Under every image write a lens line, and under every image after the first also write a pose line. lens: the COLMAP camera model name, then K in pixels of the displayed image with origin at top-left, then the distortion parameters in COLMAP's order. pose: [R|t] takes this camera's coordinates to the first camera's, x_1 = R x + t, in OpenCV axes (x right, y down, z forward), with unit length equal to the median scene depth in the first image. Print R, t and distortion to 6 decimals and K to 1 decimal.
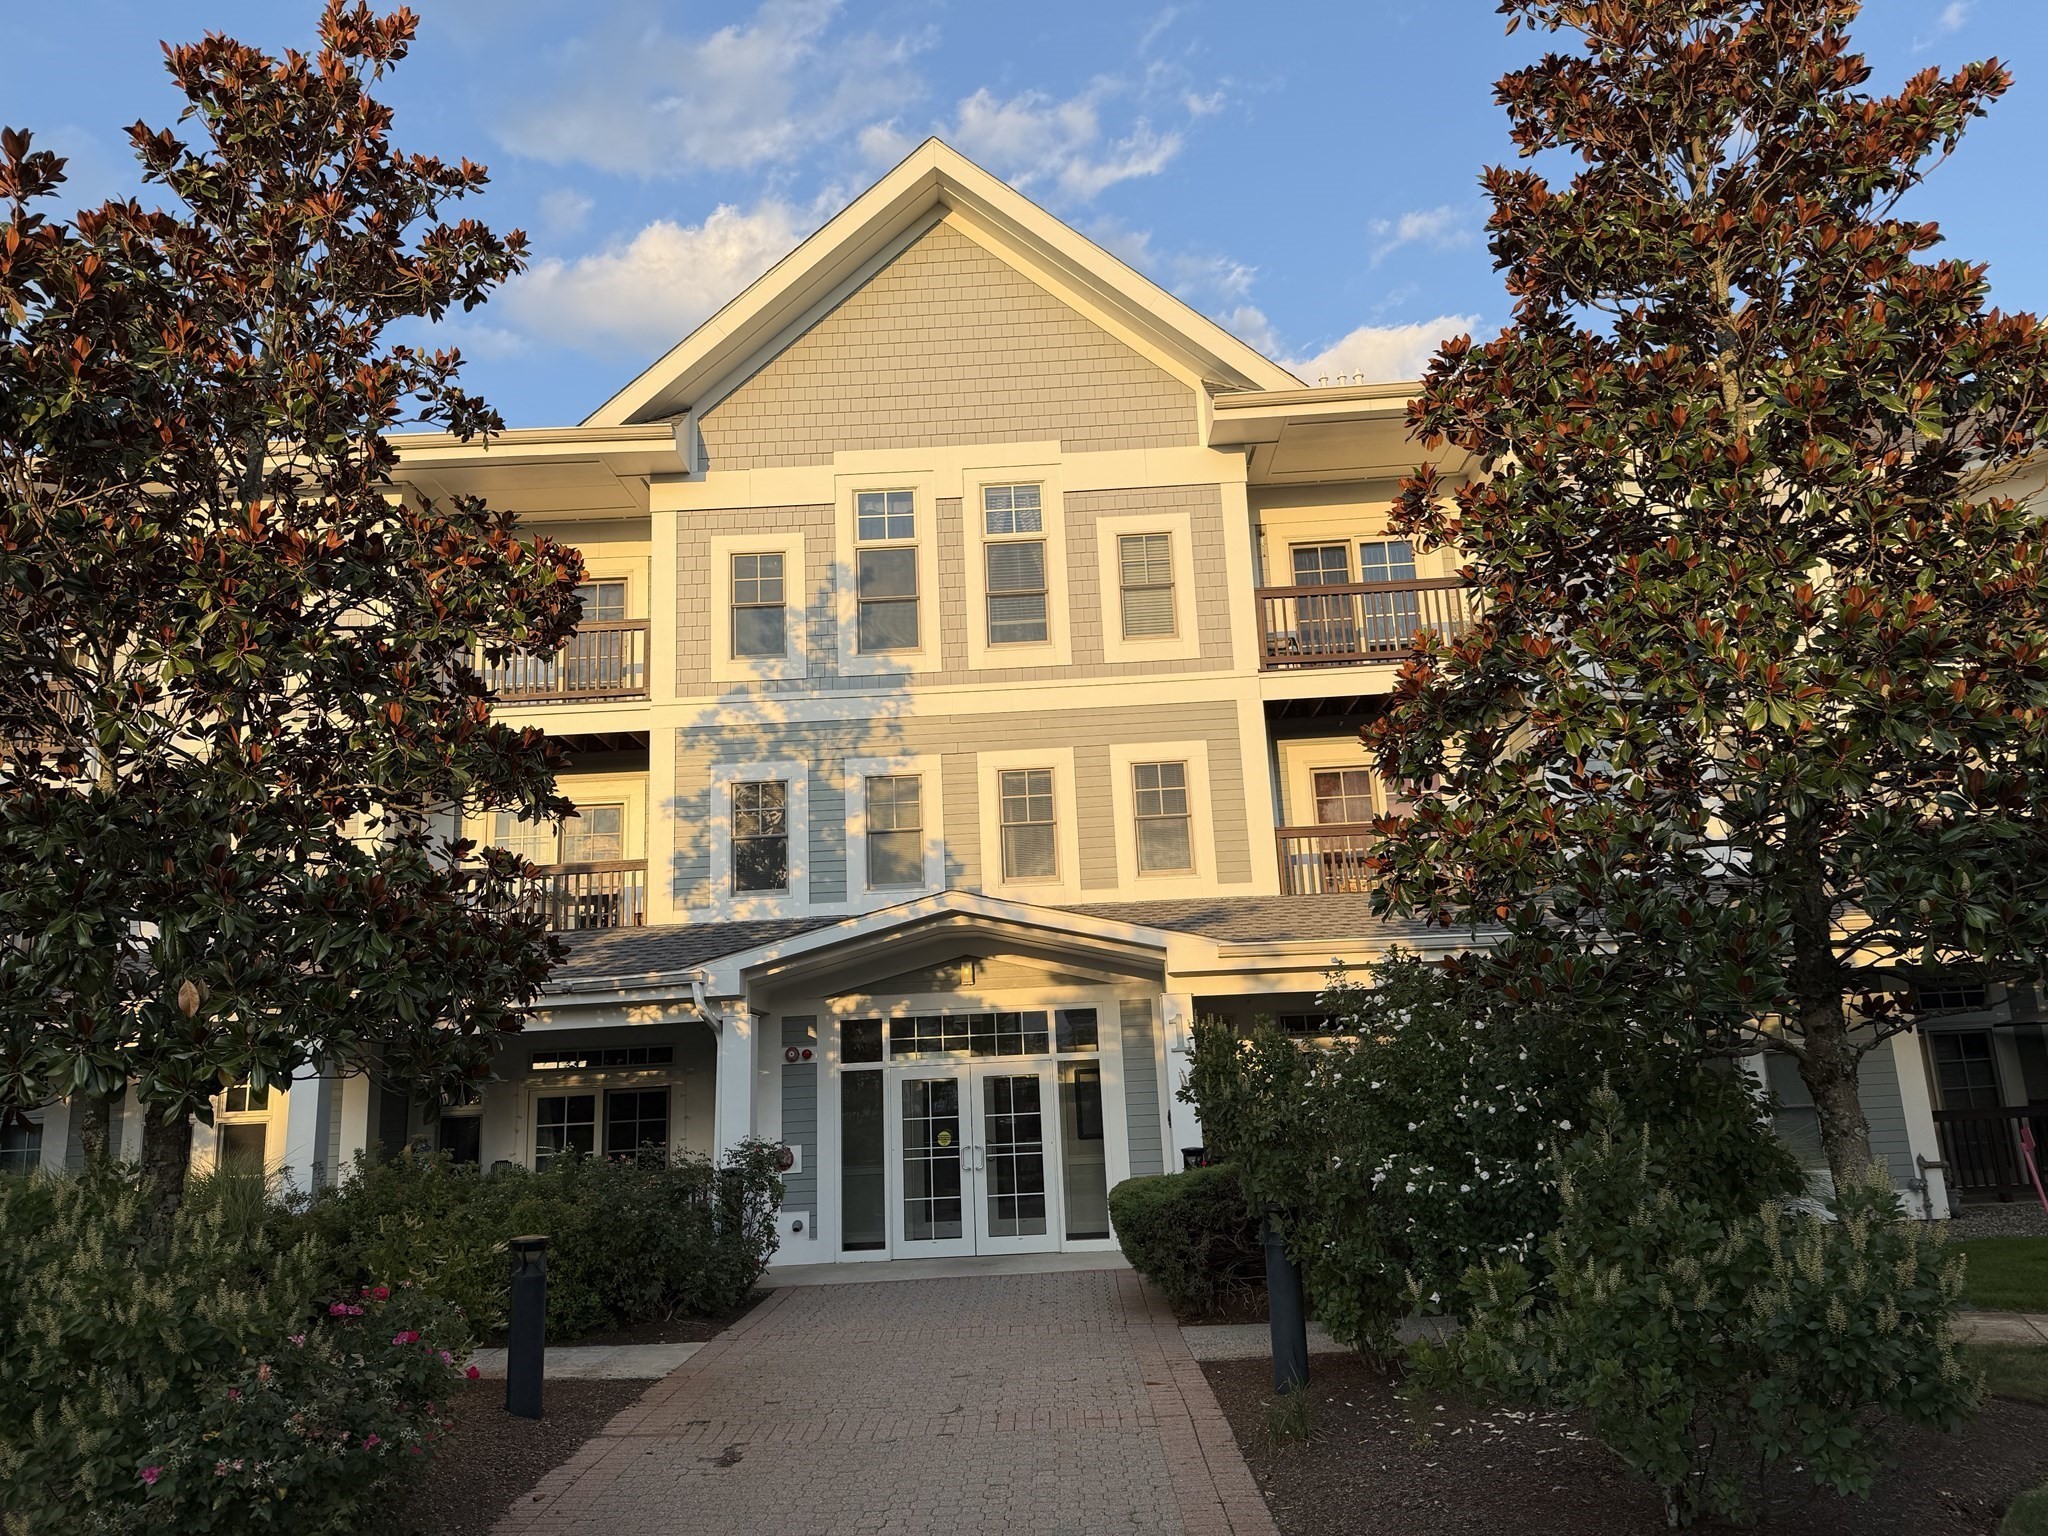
lens RADIAL K [[1450.9, 0, 1024.0], [0, 1450.9, 768.0], [0, 0, 1]] dist [0.132386, -0.214735]
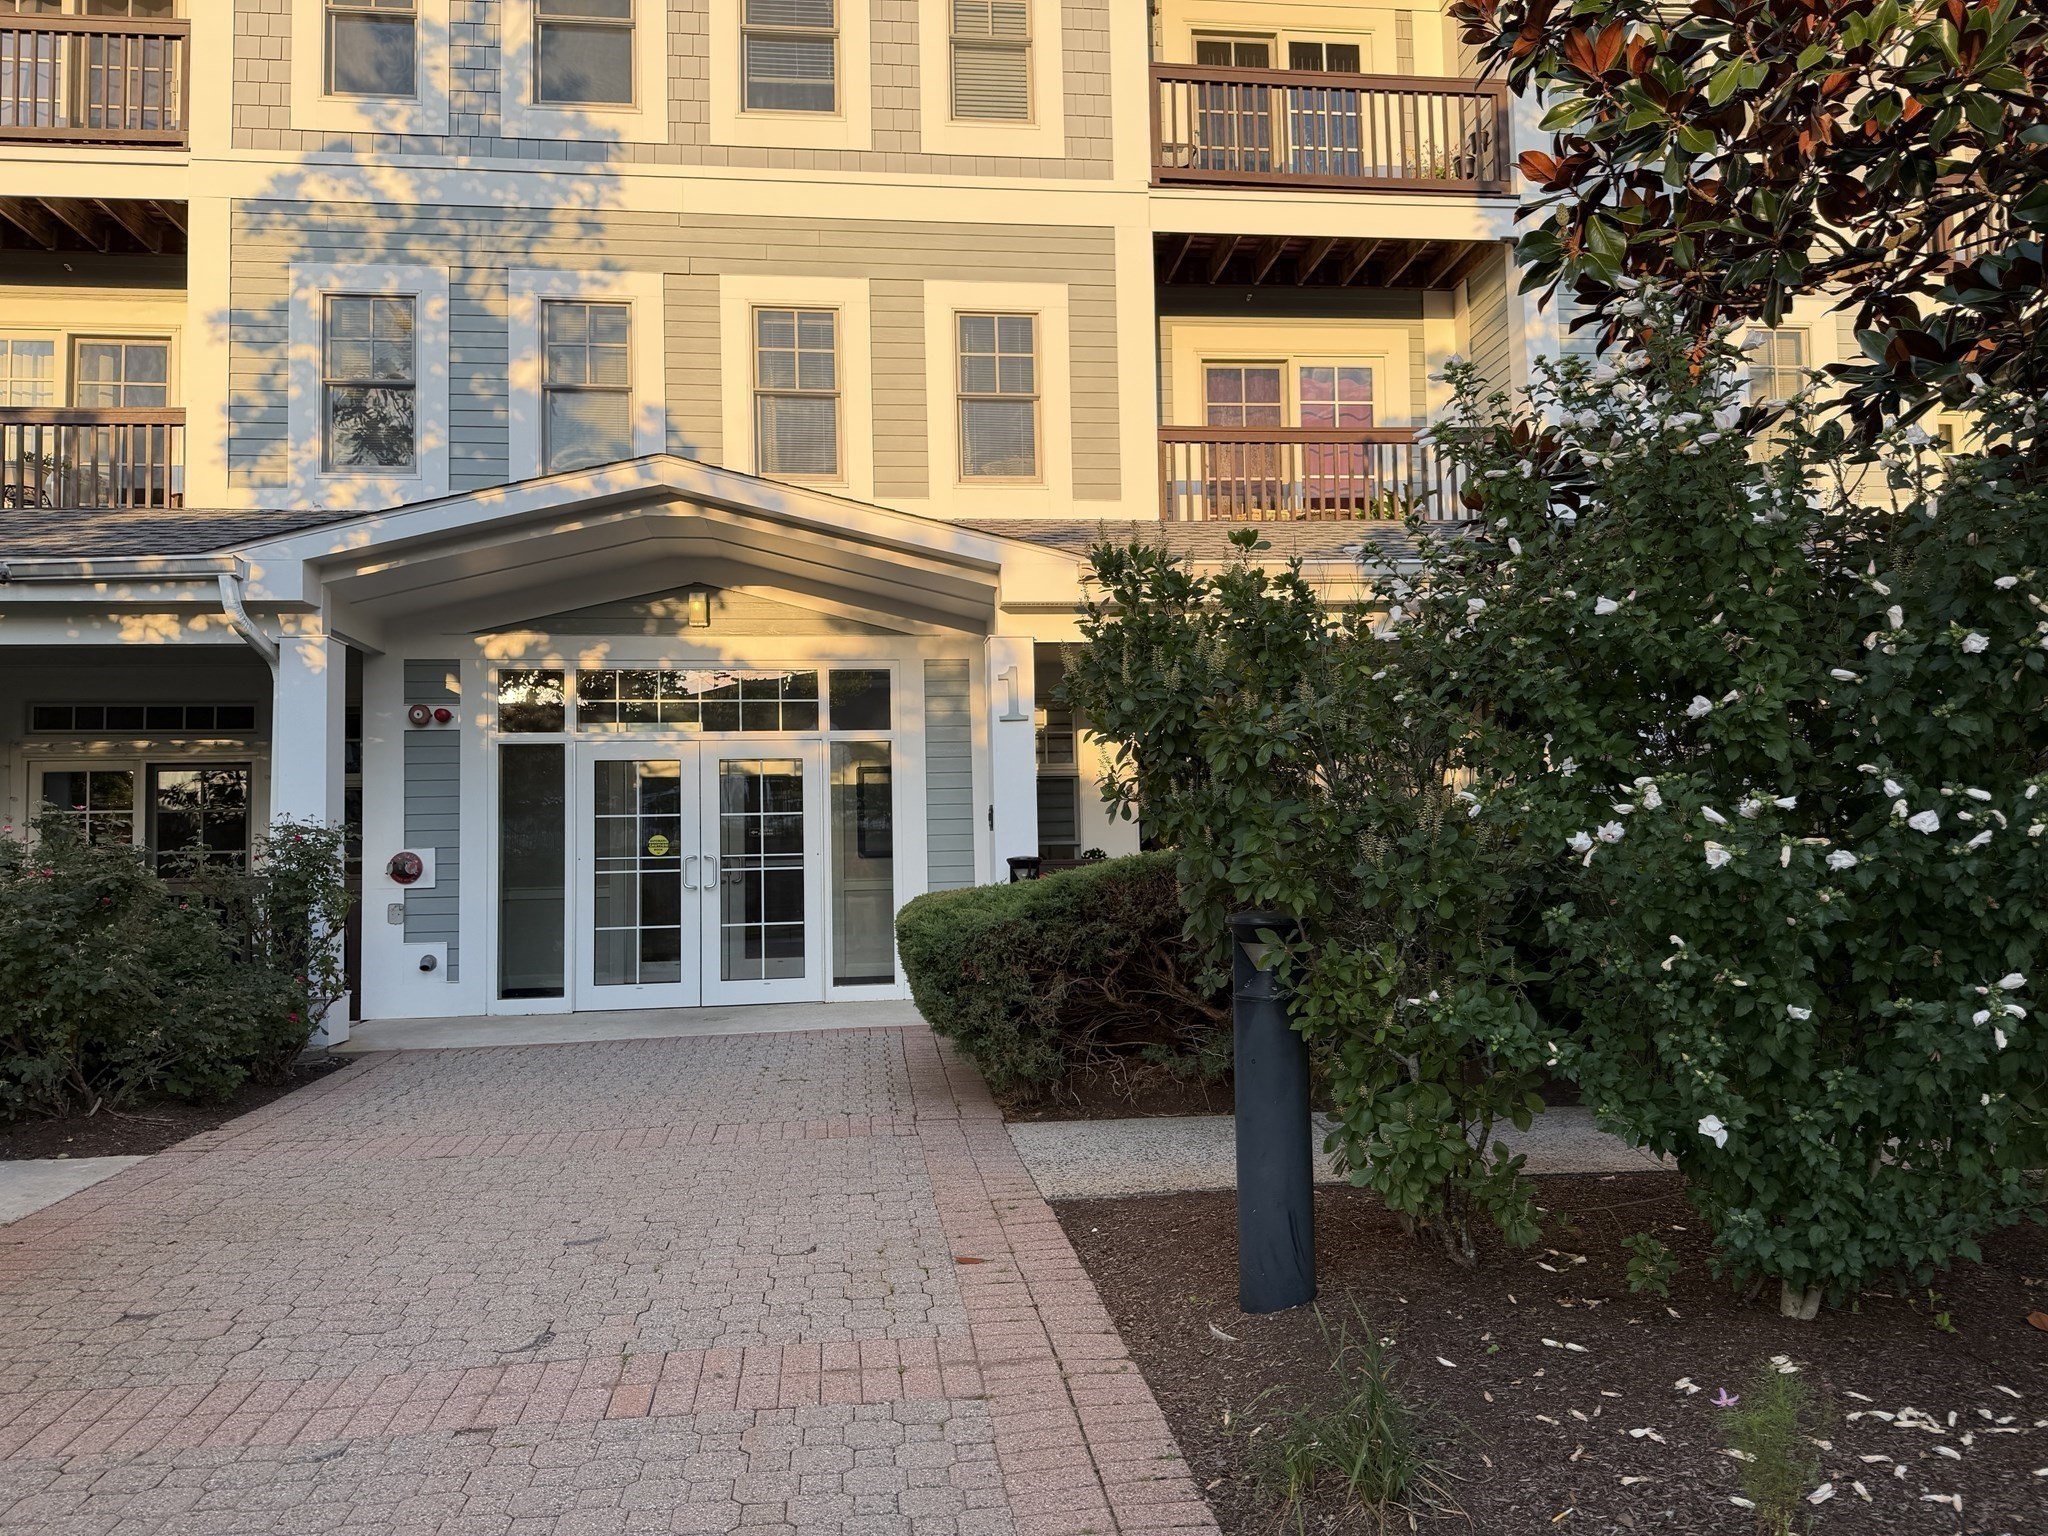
lens RADIAL K [[1450.9, 0, 1024.0], [0, 1450.9, 768.0], [0, 0, 1]] dist [0.132386, -0.214735]
pose [[0.989458, 0.033180, 0.140970, 0.016745], [-0.055342, 0.986152, 0.156336, 0.097677], [-0.133830, -0.162490, 0.977592, 0.301226]]
